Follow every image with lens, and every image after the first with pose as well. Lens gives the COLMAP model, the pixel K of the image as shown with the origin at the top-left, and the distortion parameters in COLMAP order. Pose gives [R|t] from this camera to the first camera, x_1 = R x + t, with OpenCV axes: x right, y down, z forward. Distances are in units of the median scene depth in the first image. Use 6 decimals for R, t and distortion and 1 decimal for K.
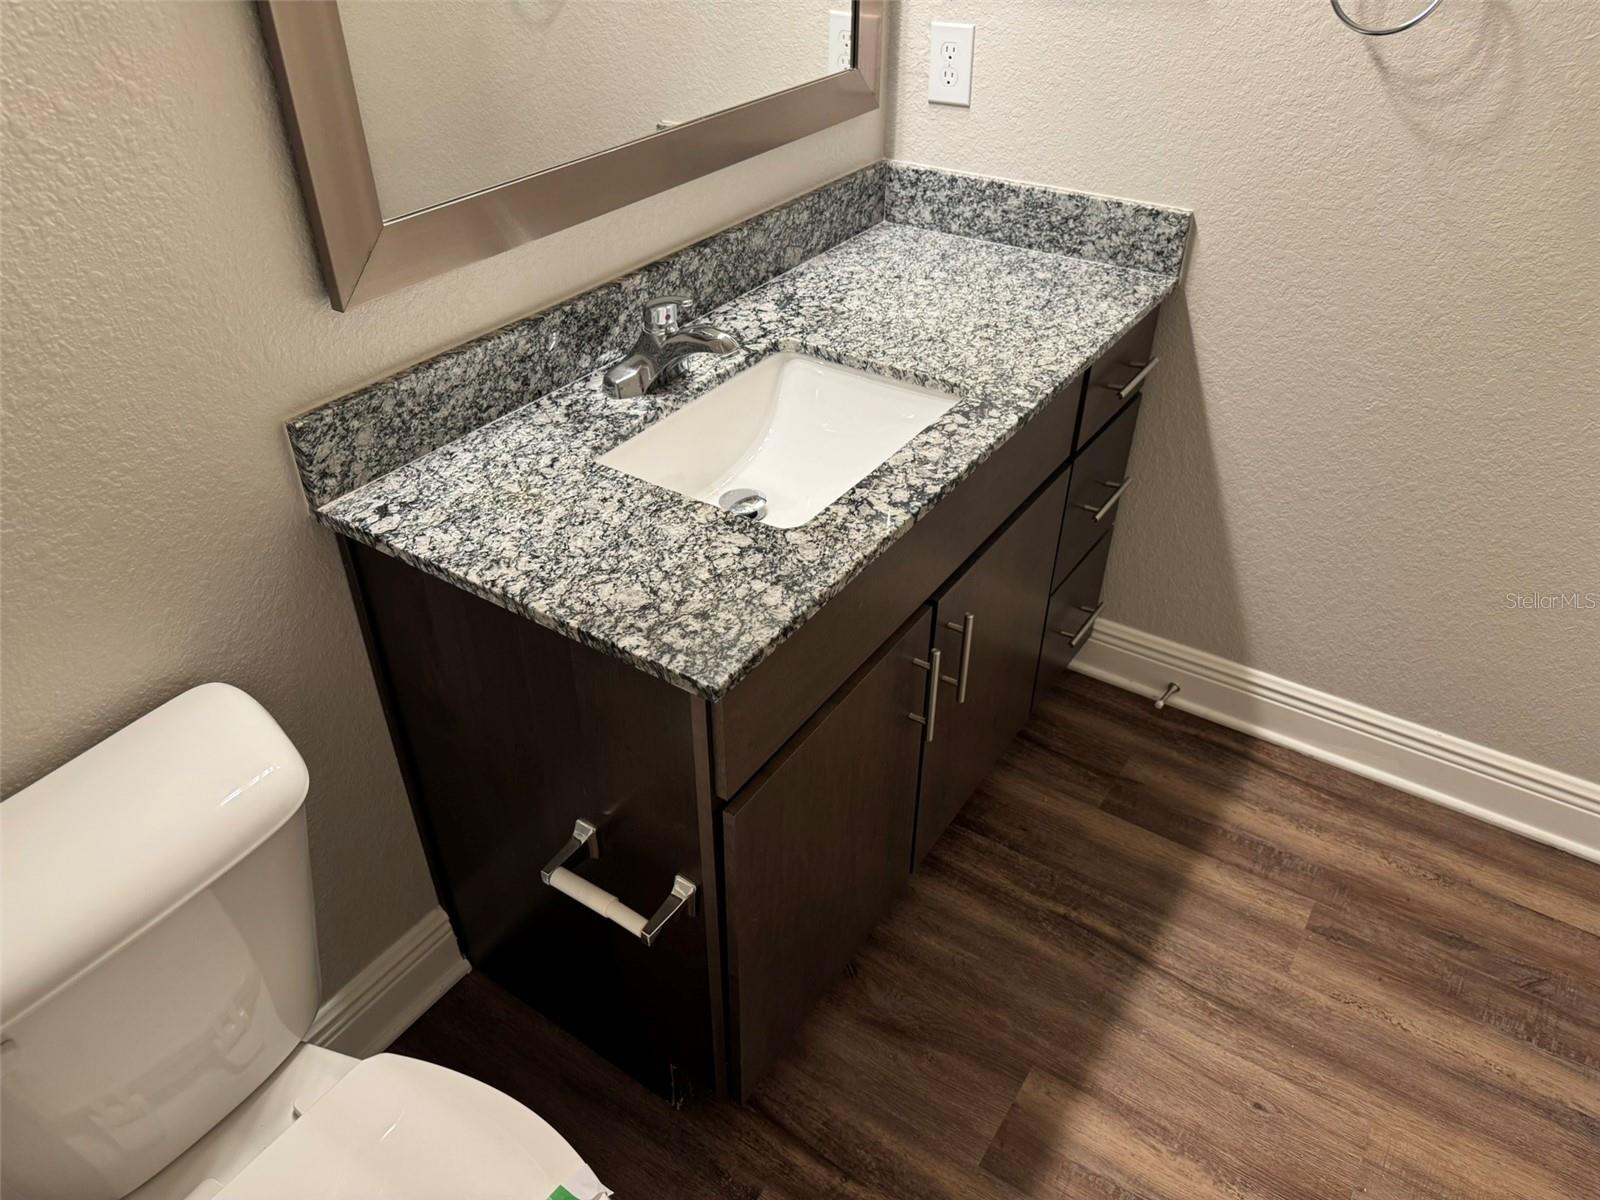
lens RADIAL K [[1141.3, 0, 814.6], [0, 1141.3, 614.0], [0, 0, 1]] dist [-0.001131, -0.016785]
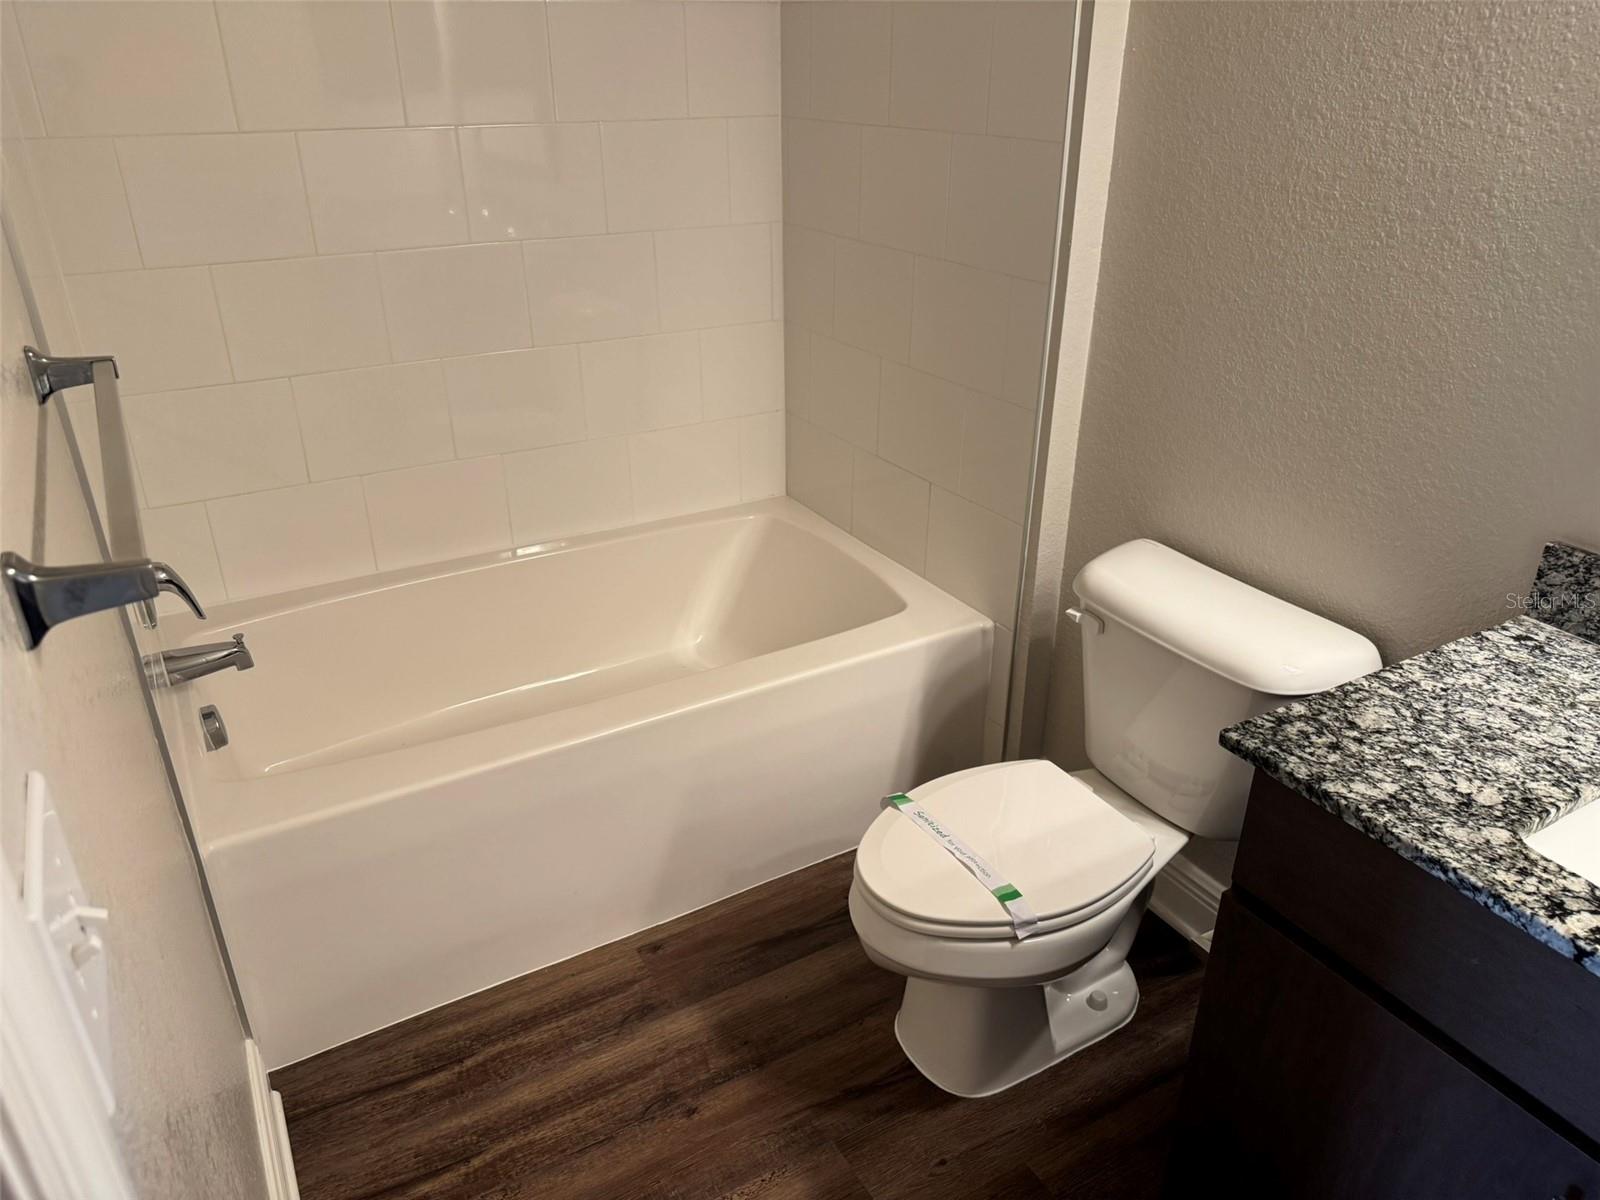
lens RADIAL K [[1141.3, 0, 808.7], [0, 1141.3, 595.4], [0, 0, 1]] dist [-0.001131, -0.016785]
pose [[-0.454751, 0.364867, -0.812450, 0.835578], [-0.535670, 0.616733, 0.576800, -0.388879], [0.711520, 0.697505, -0.085012, 0.582261]]
